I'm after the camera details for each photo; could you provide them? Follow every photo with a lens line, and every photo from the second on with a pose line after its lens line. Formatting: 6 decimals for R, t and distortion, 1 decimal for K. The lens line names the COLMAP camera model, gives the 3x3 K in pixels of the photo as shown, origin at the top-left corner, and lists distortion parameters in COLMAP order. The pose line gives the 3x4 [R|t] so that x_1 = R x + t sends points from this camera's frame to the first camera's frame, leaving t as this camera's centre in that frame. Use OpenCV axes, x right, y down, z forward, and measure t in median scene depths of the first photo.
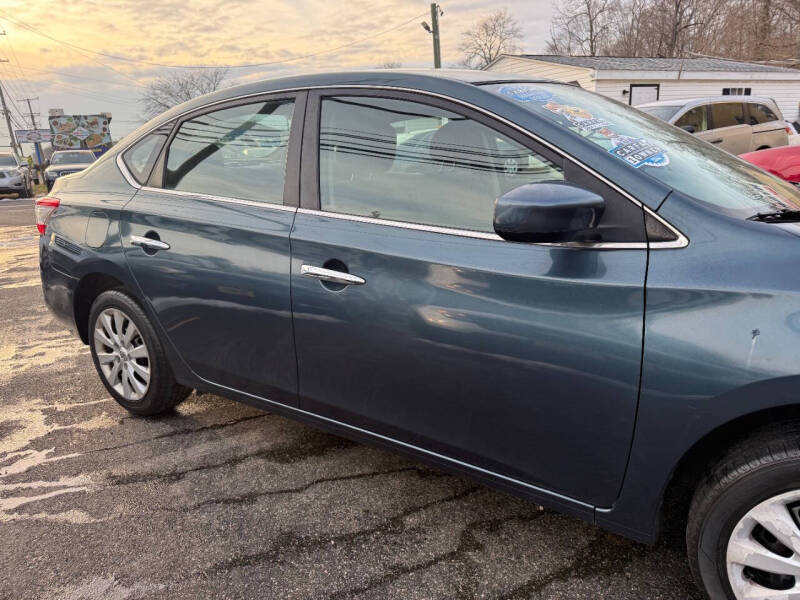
lens RADIAL K [[571.4, 0, 397.8], [0, 571.4, 300.8], [0, 0, 1]] dist [0.012161, -0.015745]
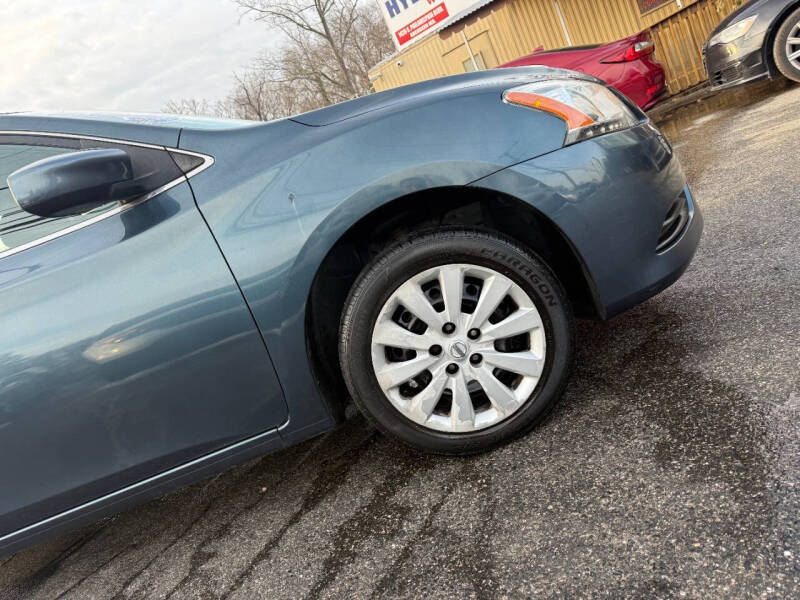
lens RADIAL K [[571.4, 0, 397.8], [0, 571.4, 300.8], [0, 0, 1]] dist [0.012161, -0.015745]
pose [[0.771335, -0.412375, 0.484757, 0.062599], [0.495688, 0.866991, -0.051192, 0.176808], [-0.399170, 0.279774, 0.873149, -0.016761]]
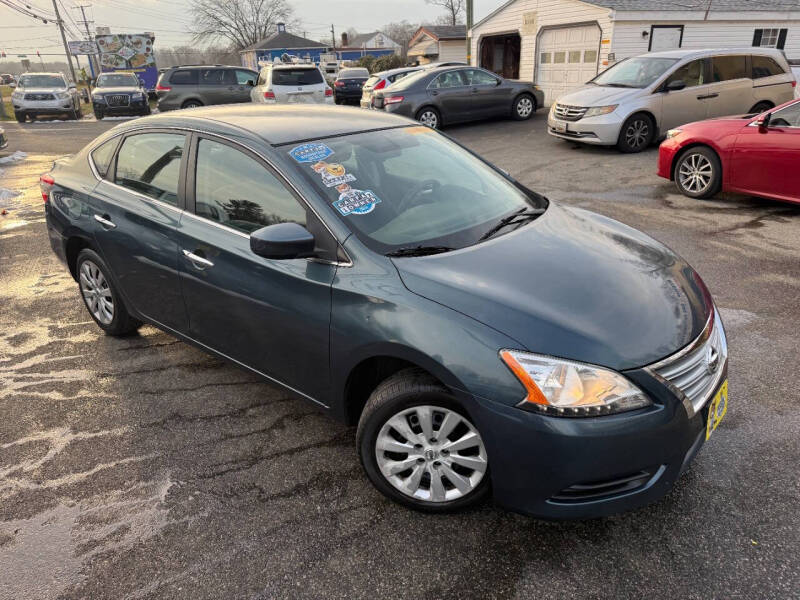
lens RADIAL K [[569.0, 0, 400.0], [0, 569.0, 300.0], [0, 0, 1]] dist [0.041191, -0.046944]
pose [[0.995598, 0.055755, -0.075338, 0.380405], [-0.045336, 0.990004, 0.133552, -0.112831], [0.082031, -0.129548, 0.988174, -0.363259]]
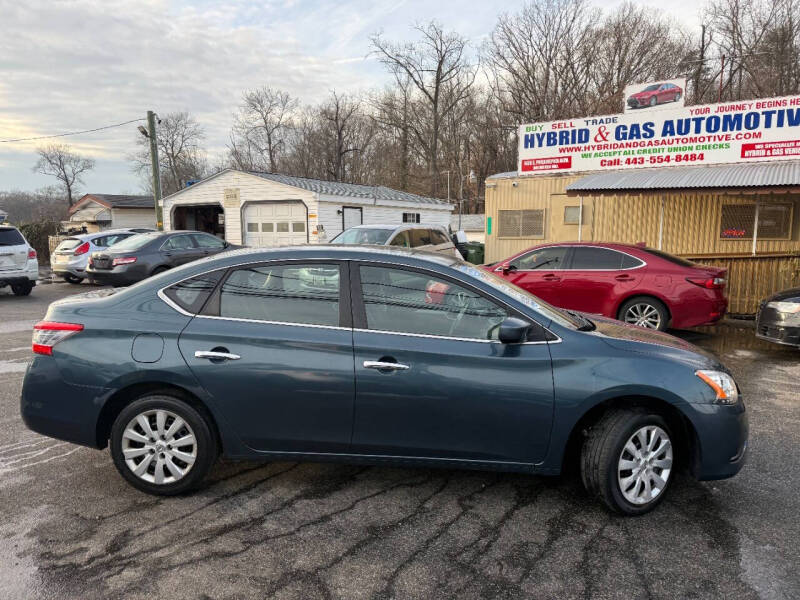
lens RADIAL K [[569.0, 0, 400.0], [0, 569.0, 300.0], [0, 0, 1]] dist [0.041191, -0.046944]
pose [[0.854062, -0.010800, 0.520060, -0.658222], [0.093425, 0.986712, -0.132935, -0.005702], [-0.511713, 0.162121, 0.843722, -0.361381]]
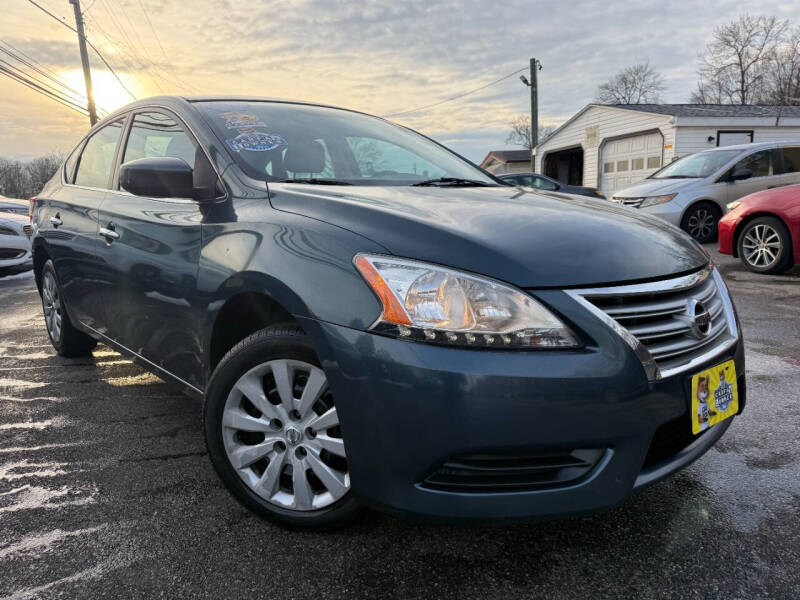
lens RADIAL K [[571.4, 0, 397.8], [0, 571.4, 300.8], [0, 0, 1]] dist [0.012161, -0.015745]
pose [[0.971429, 0.059727, -0.229692, 0.612281], [-0.079472, 0.993805, -0.077691, 0.116242], [0.223629, 0.093725, 0.970158, -0.137522]]
